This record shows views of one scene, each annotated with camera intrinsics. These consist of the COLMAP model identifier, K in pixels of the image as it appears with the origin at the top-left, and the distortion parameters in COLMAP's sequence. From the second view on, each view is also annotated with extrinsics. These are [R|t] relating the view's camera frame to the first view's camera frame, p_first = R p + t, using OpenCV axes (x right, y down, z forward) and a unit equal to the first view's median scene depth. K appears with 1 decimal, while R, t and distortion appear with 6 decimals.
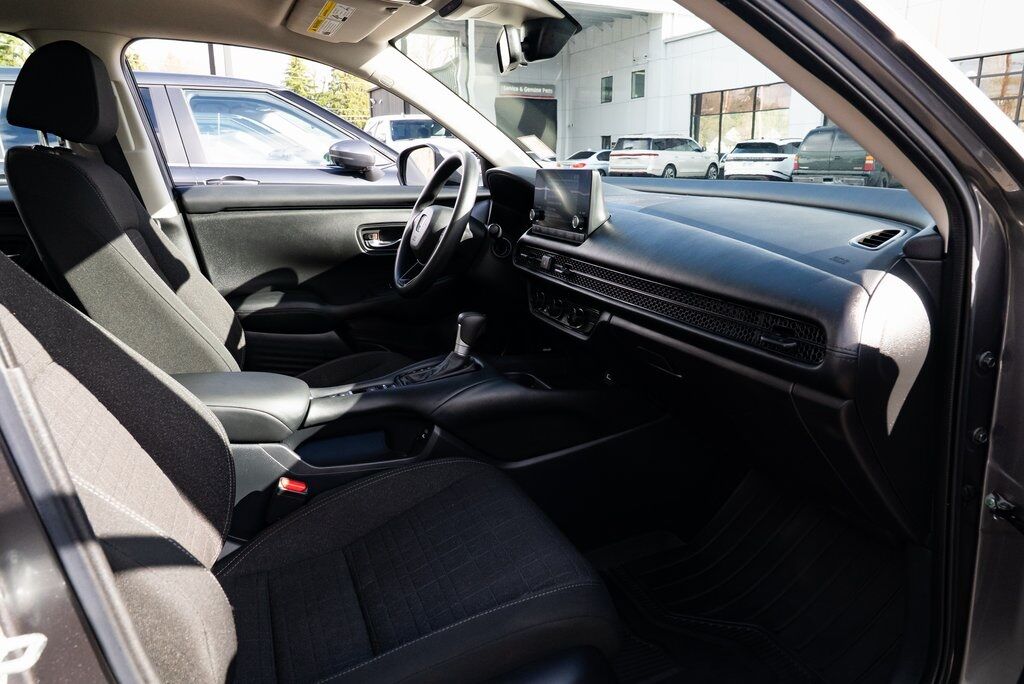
lens RADIAL K [[693.4, 0, 517.2], [0, 693.4, 336.2], [0, 0, 1]] dist [-0.039797, 0.019340]
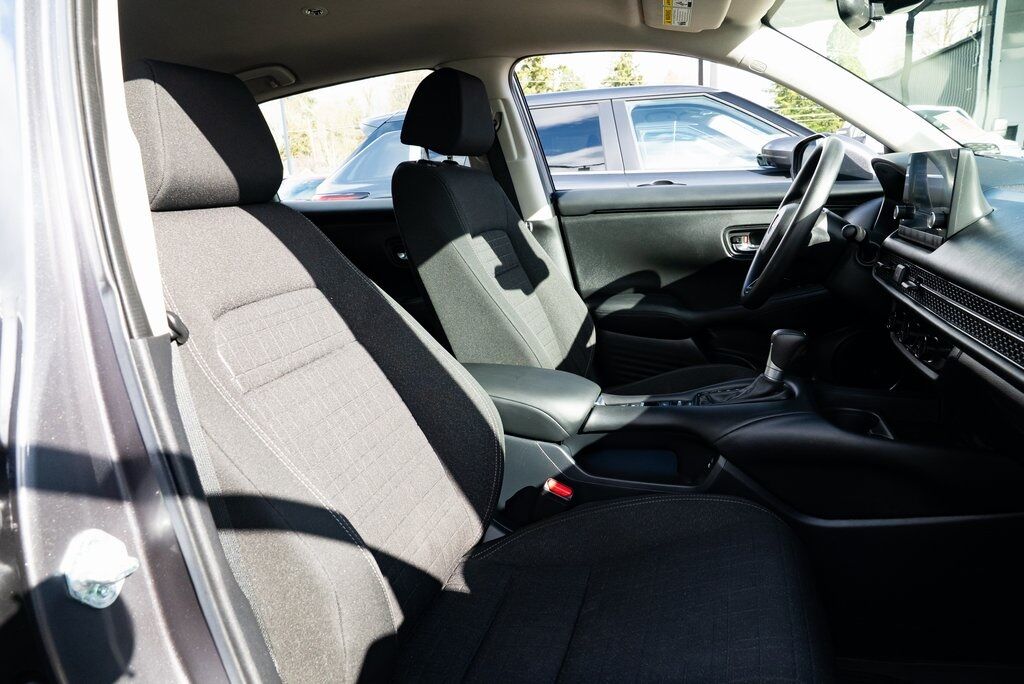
lens RADIAL K [[693.4, 0, 513.1], [0, 693.4, 342.2], [0, 0, 1]] dist [-0.039797, 0.019340]
pose [[0.790498, 0.093541, -0.605280, 0.156674], [-0.092215, 0.995180, 0.033364, -0.014952], [0.605483, 0.029442, 0.795313, 0.125004]]
